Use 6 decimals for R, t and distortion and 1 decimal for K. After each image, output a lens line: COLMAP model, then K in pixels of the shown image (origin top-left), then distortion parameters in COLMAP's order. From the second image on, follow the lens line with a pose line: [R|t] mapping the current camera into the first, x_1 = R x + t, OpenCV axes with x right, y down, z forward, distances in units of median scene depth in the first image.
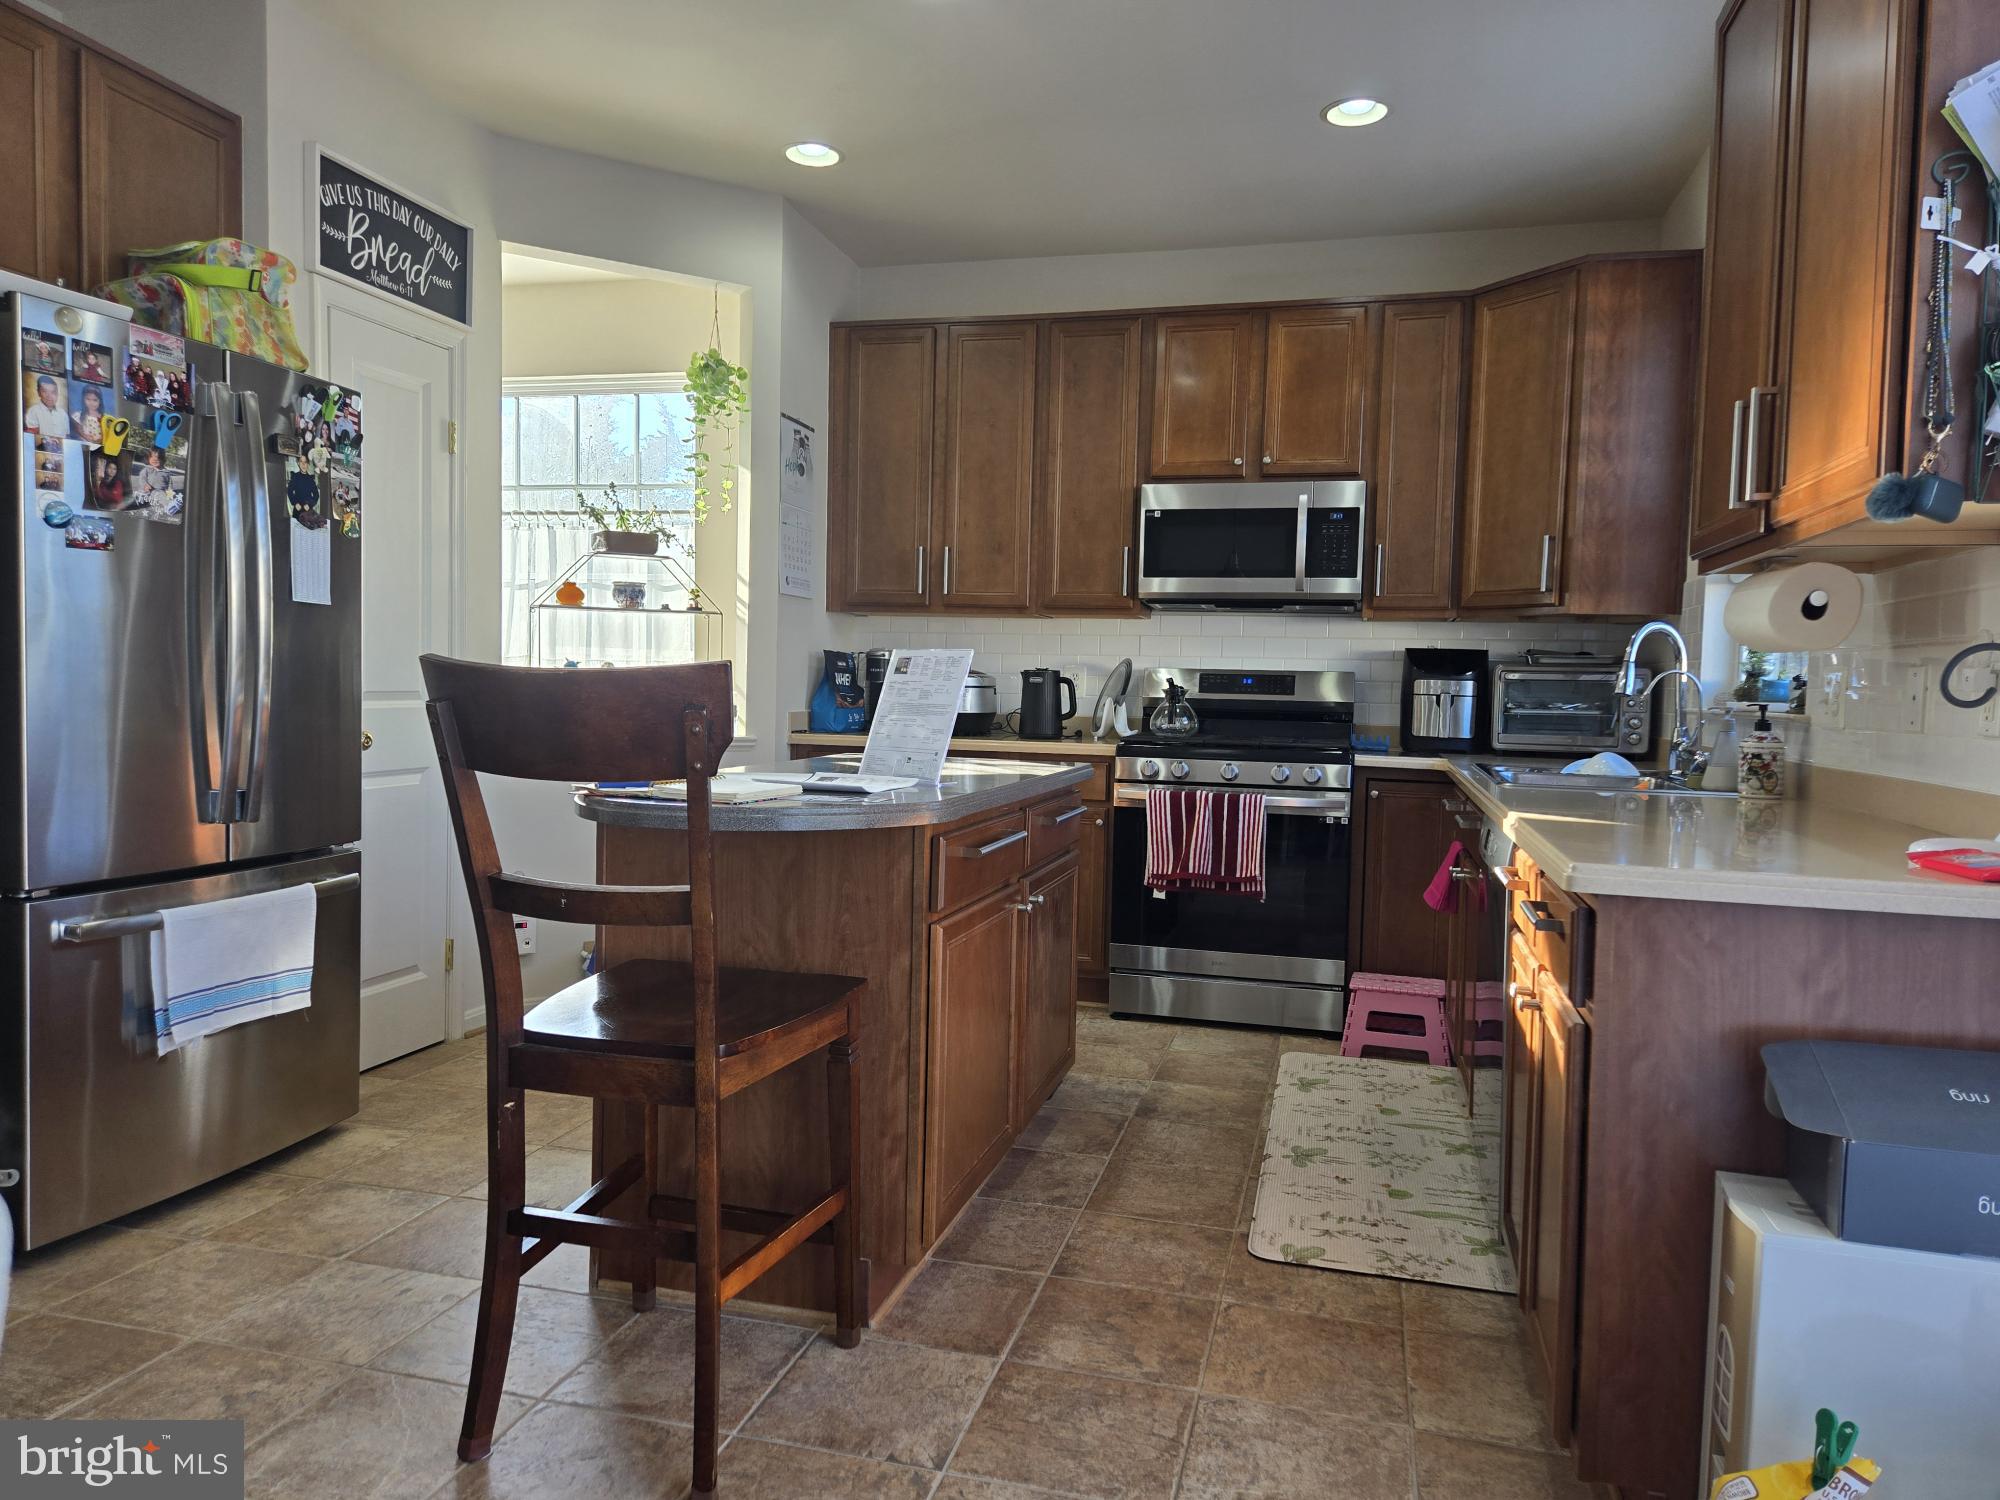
lens RADIAL K [[1329.9, 0, 995.2], [0, 1329.9, 747.8], [0, 0, 1]] dist [0.063760, -0.041291]
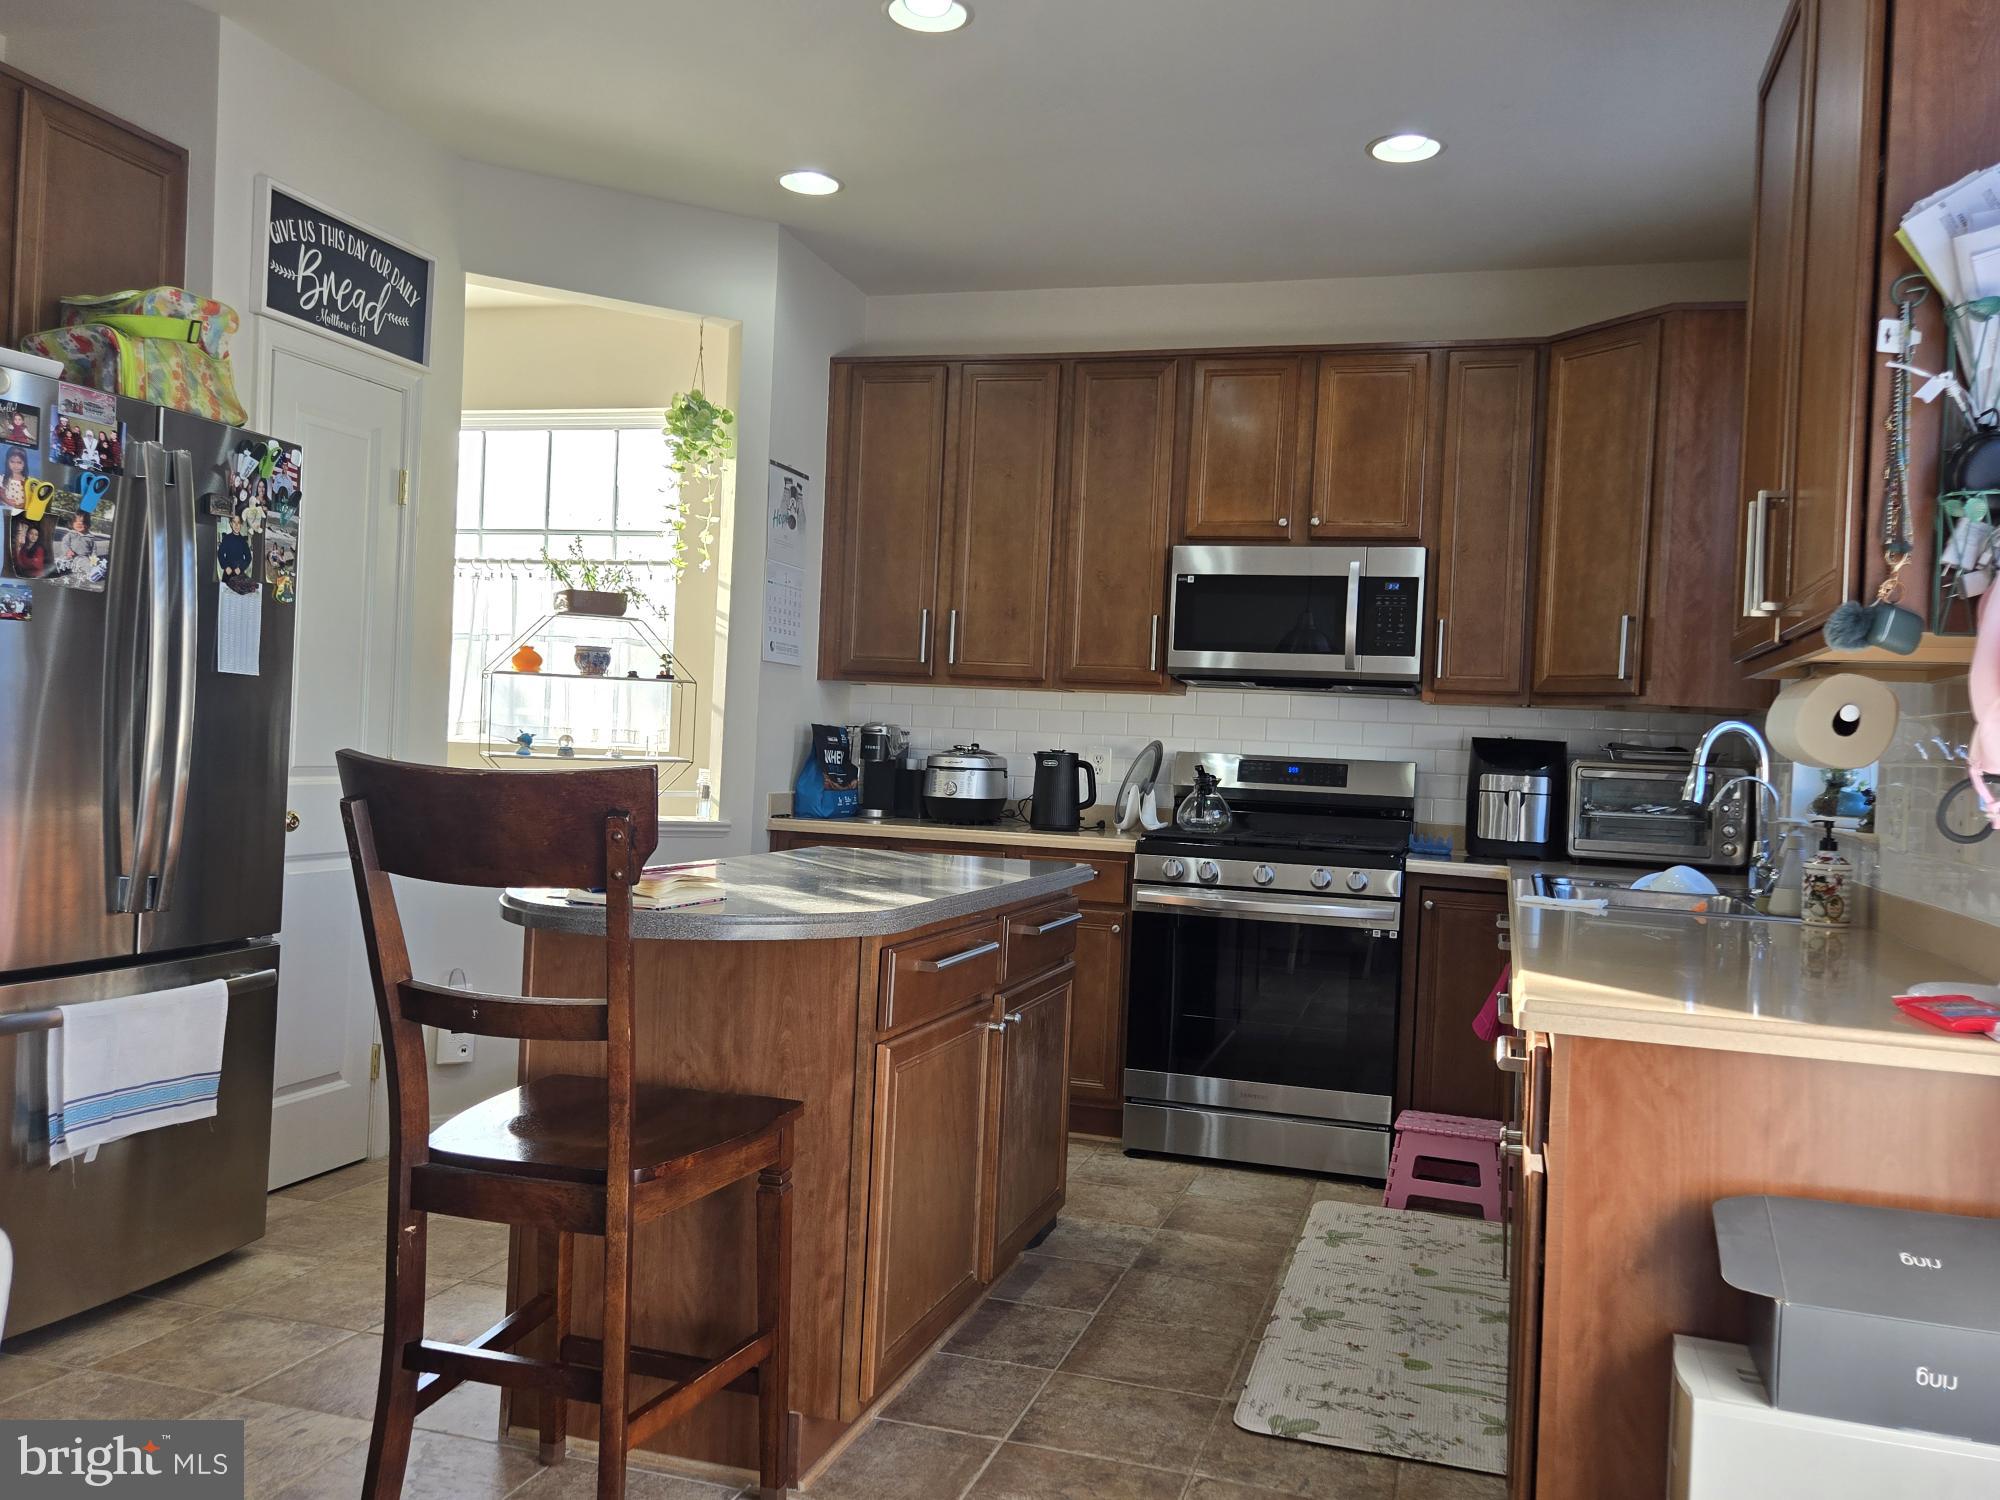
lens RADIAL K [[1598.0, 0, 1005.6], [0, 1598.0, 752.7], [0, 0, 1]] dist [0.060046, -0.038410]
pose [[0.999250, 0.021017, -0.032534, 0.054893], [-0.022447, 0.998769, -0.044241, -0.016693], [0.031564, 0.044938, 0.998491, -0.085262]]
